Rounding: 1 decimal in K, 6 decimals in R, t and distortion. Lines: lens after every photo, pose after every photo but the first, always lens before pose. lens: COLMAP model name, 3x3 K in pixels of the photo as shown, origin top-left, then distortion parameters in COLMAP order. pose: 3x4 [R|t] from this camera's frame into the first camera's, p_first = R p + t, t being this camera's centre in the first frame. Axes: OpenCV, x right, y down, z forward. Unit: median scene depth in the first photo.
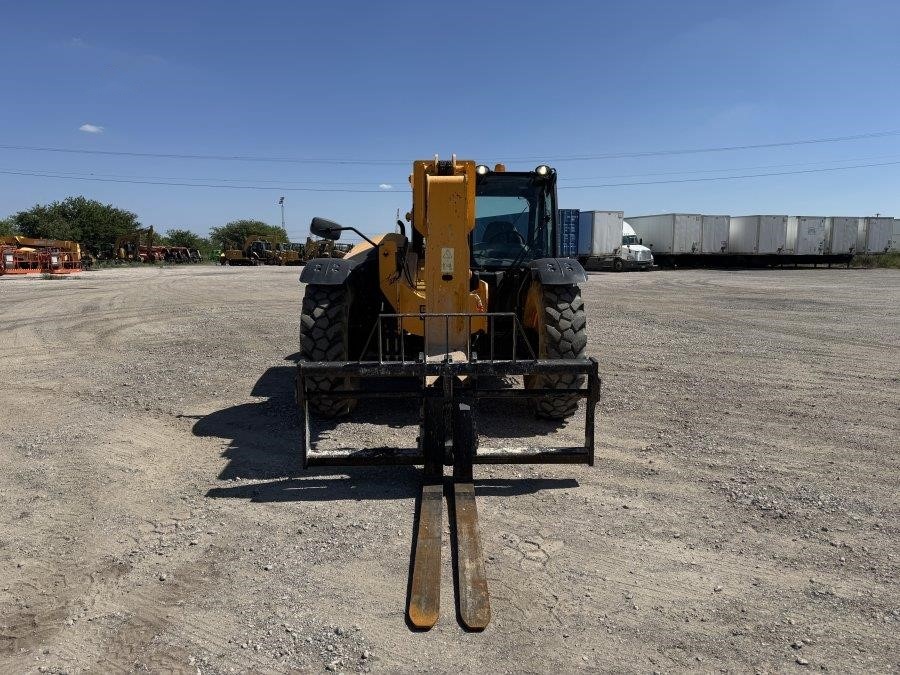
lens RADIAL K [[629.8, 0, 447.4], [0, 629.8, 336.3], [0, 0, 1]] dist [0.059616, -0.076435]
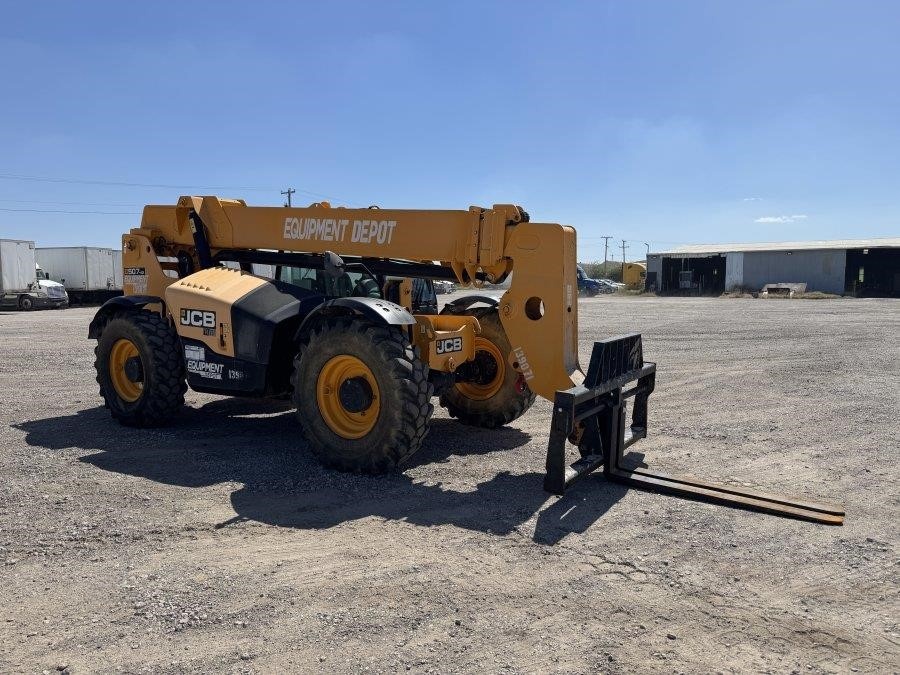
lens RADIAL K [[629.8, 0, 447.4], [0, 629.8, 336.3], [0, 0, 1]] dist [0.059616, -0.076435]
pose [[0.565759, -0.066129, 0.821915, -1.124955], [0.111577, 0.993751, 0.003151, -0.072561], [-0.816987, 0.089925, 0.569602, 0.510227]]
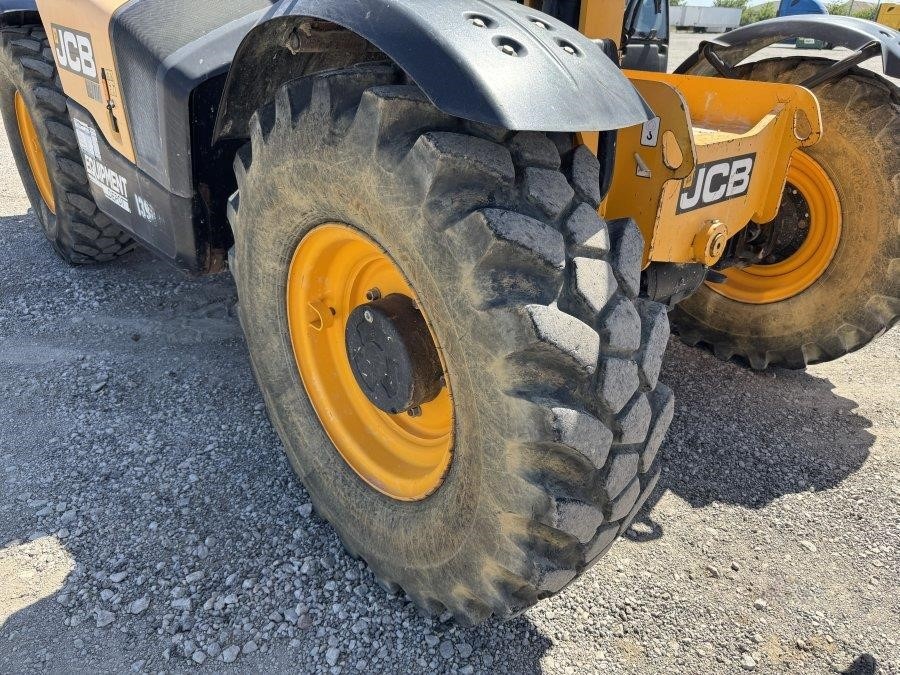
lens RADIAL K [[606.6, 0, 460.9], [0, 606.6, 336.9], [0, 0, 1]] dist [-0.002723, -0.002299]
pose [[0.753205, -0.280032, 0.595202, -0.424640], [0.052660, 0.927621, 0.369791, -0.113477], [-0.655675, -0.247185, 0.713435, 1.070339]]
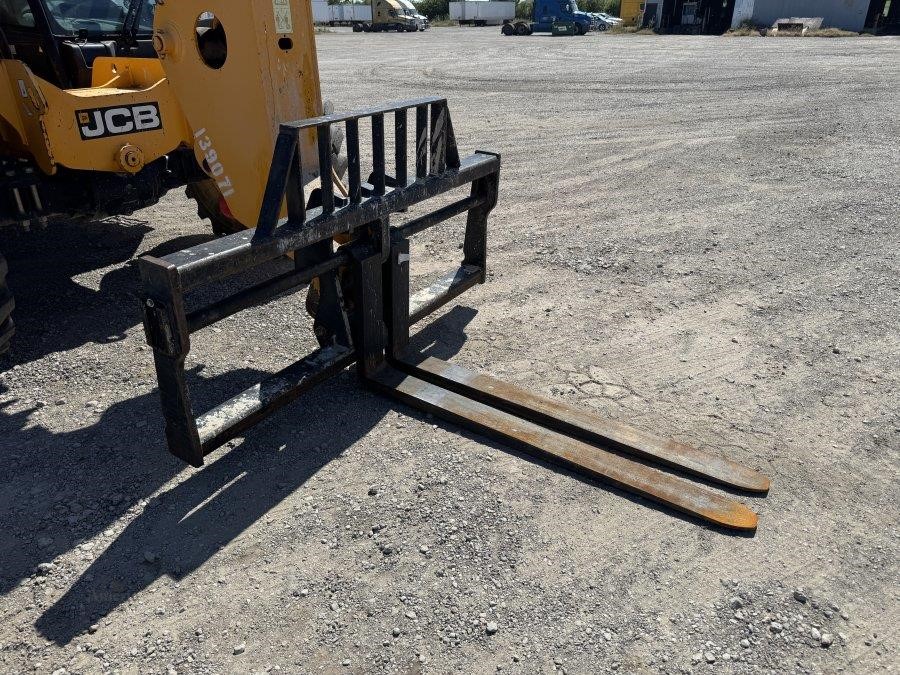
lens RADIAL K [[620.2, 0, 450.8], [0, 620.2, 338.4], [0, 0, 1]] dist [0.006409, -0.005892]
pose [[0.549089, -0.379670, 0.744548, -0.426868], [0.115312, 0.916755, 0.382444, -0.047681], [-0.827770, -0.124141, 0.547161, 0.548510]]
